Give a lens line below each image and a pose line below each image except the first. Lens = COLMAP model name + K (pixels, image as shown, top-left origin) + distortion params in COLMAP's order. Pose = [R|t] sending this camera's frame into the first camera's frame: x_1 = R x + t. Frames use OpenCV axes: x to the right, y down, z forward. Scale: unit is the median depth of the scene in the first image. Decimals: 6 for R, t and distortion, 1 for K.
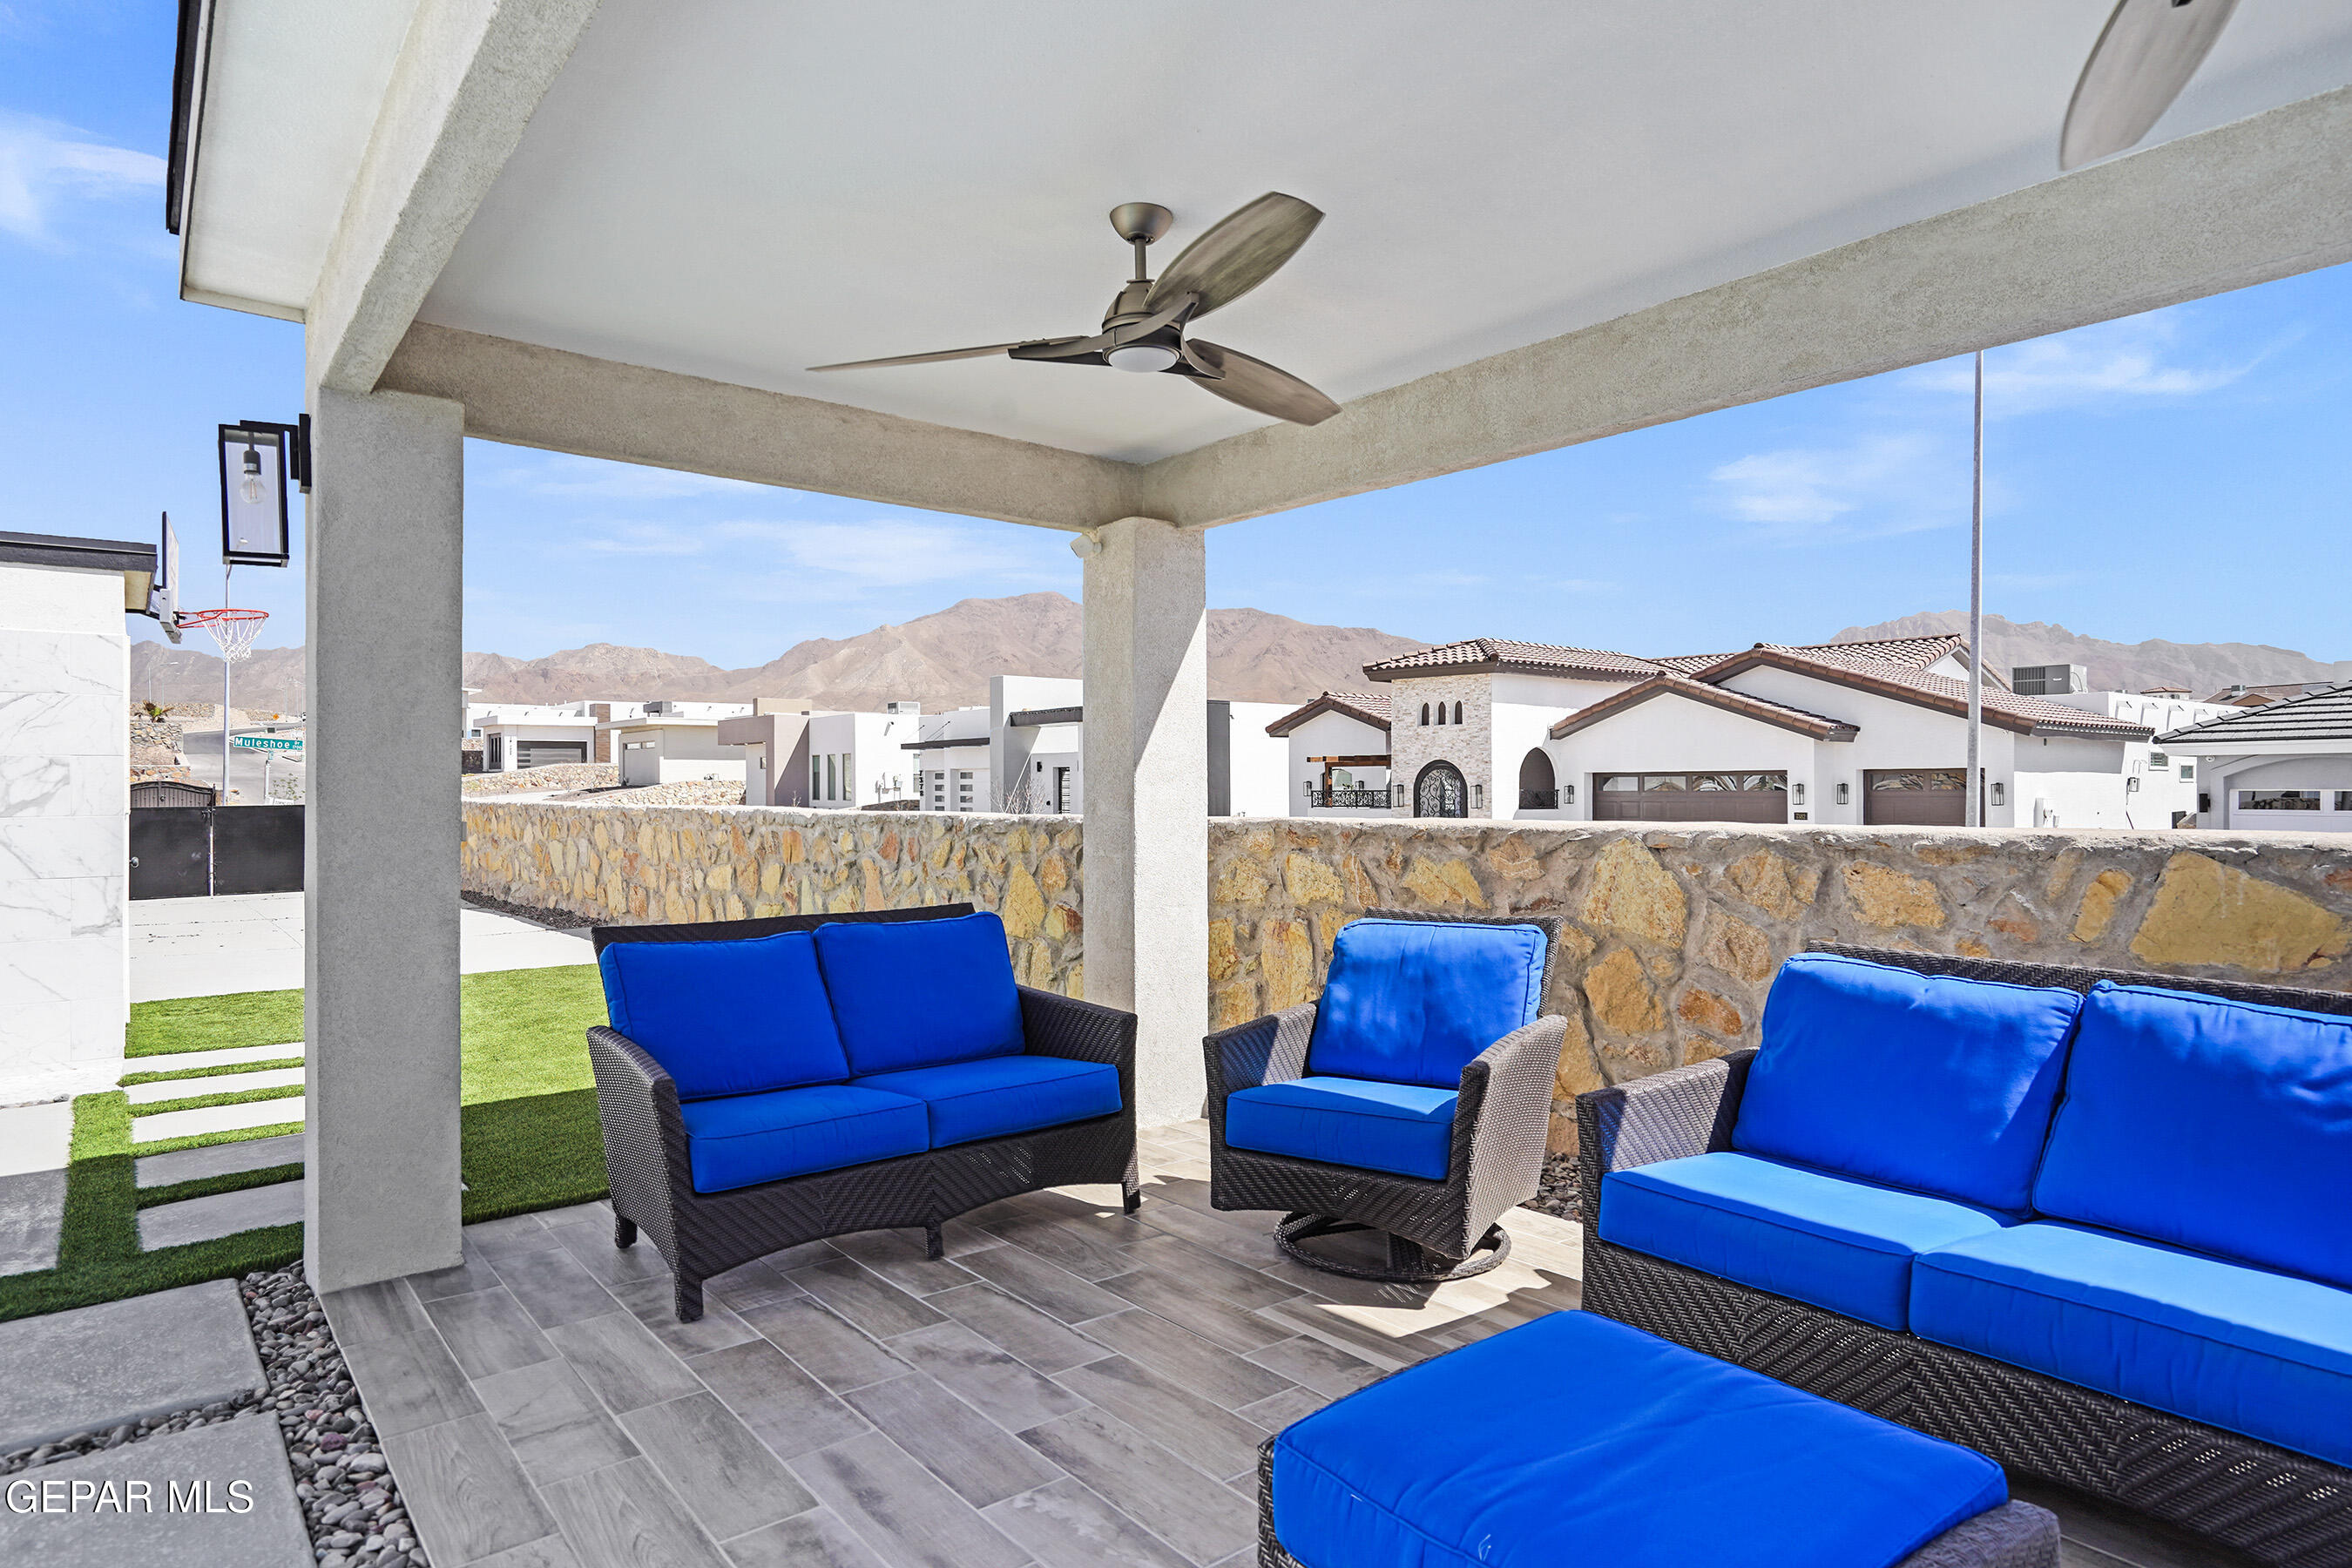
lens RADIAL K [[1366.9, 0, 1176.0], [0, 1366.9, 784.0], [0, 0, 1]] dist [-0.030733, 0.034882]
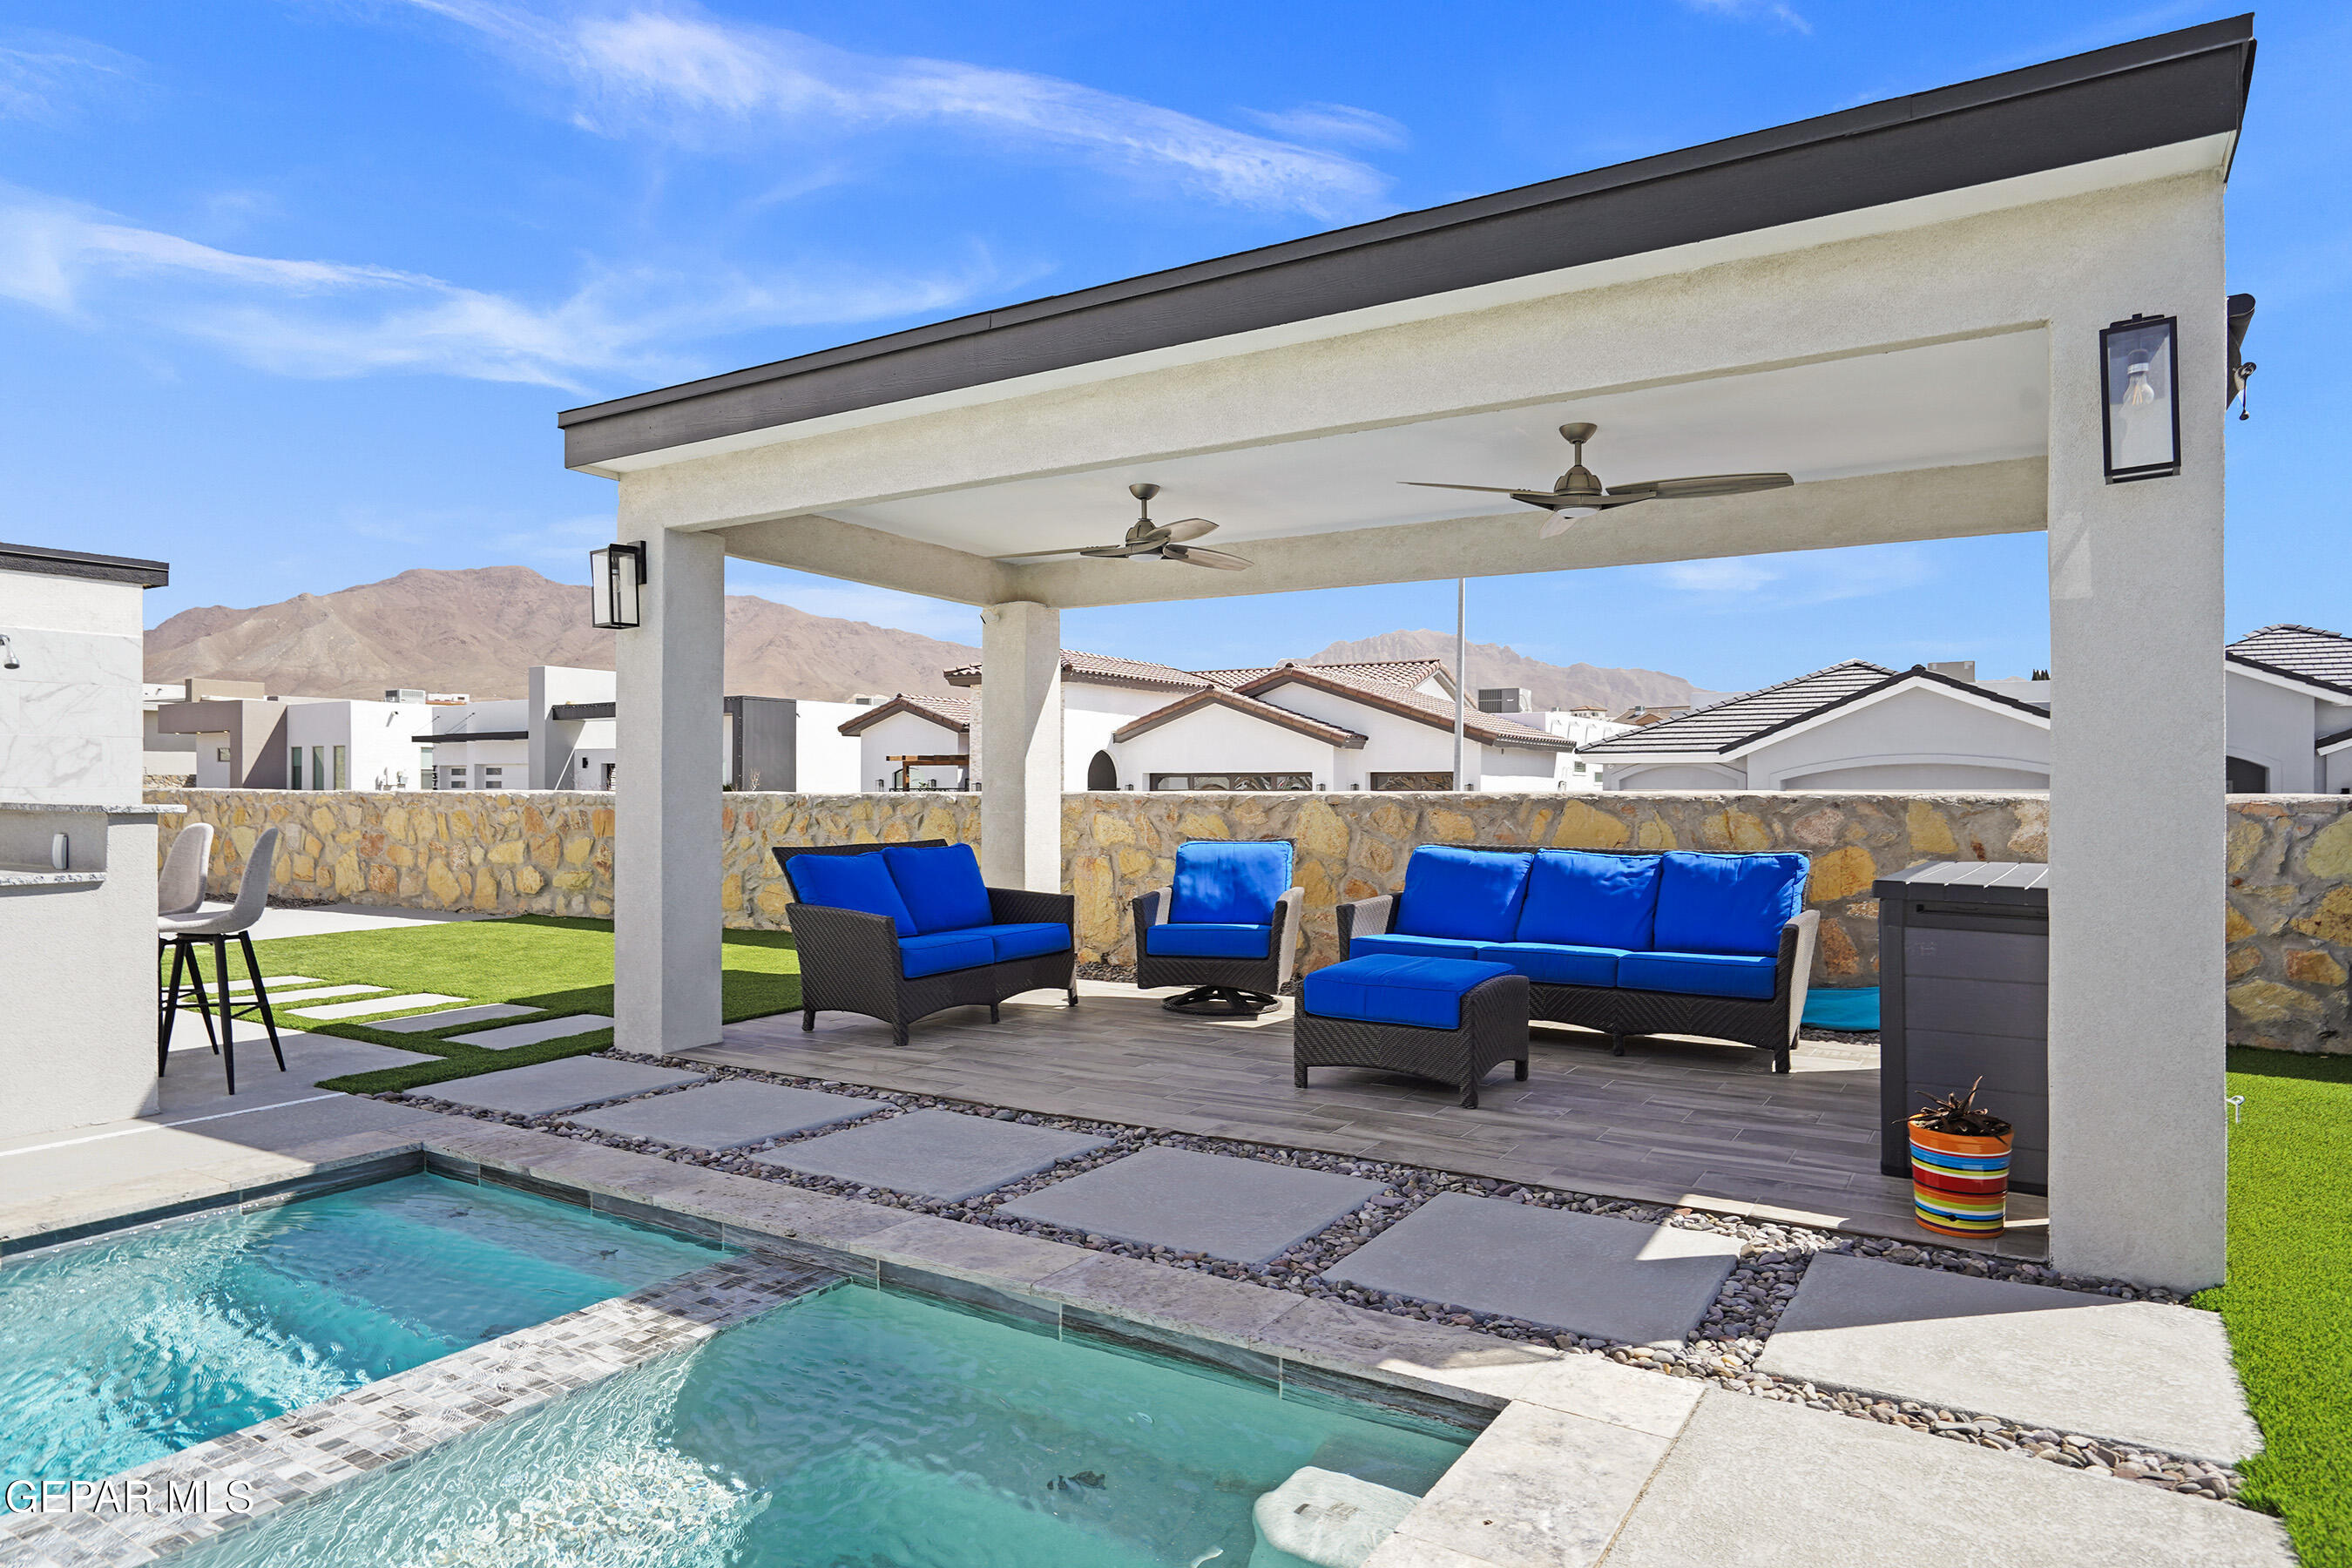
lens RADIAL K [[1446.0, 0, 1176.0], [0, 1446.0, 784.0], [0, 0, 1]] dist [-0.001172, 0.002207]
pose [[0.938875, 0.006779, 0.344191, -0.364370], [-0.005935, 0.999976, -0.003506, 0.019639], [-0.344206, 0.001249, 0.938893, -0.533832]]
